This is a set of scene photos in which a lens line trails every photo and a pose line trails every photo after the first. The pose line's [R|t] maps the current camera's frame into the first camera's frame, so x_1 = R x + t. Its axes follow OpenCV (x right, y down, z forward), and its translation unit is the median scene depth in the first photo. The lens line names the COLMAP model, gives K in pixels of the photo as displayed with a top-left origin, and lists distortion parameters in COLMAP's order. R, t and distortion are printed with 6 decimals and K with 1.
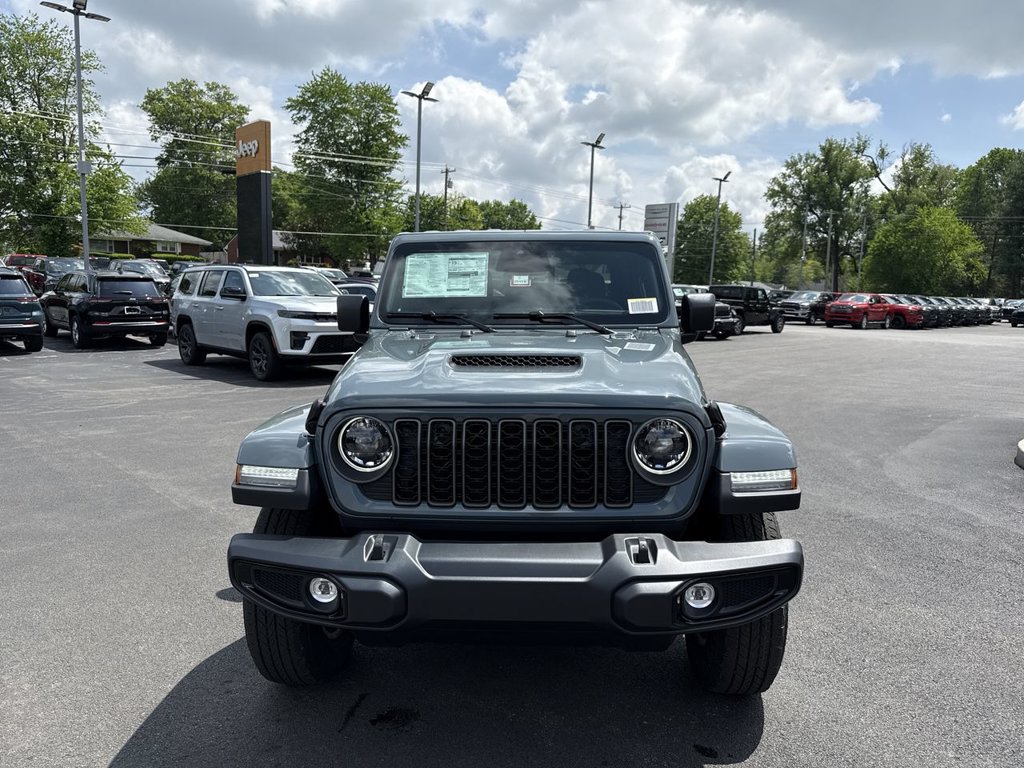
lens RADIAL K [[715.1, 0, 512.0], [0, 715.1, 384.0], [0, 0, 1]] dist [0.071280, -0.106729]
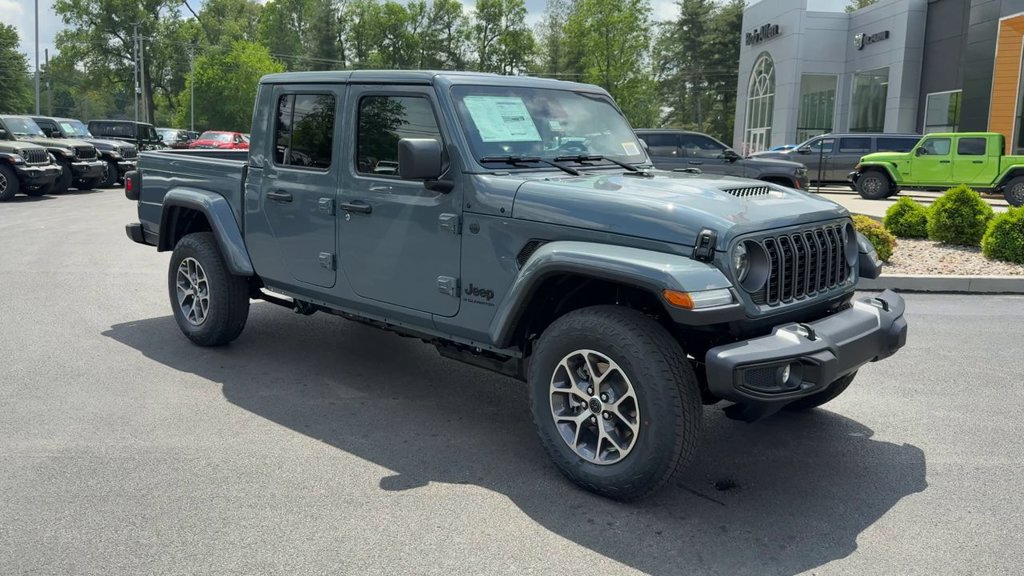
lens RADIAL K [[809.2, 0, 519.9], [0, 809.2, 257.8], [0, 0, 1]] dist [0.153124, -0.296228]
pose [[0.661662, -0.104997, 0.742415, -0.745545], [0.083747, 0.994300, 0.065983, -0.024504], [-0.745111, 0.018517, 0.666684, 0.173027]]
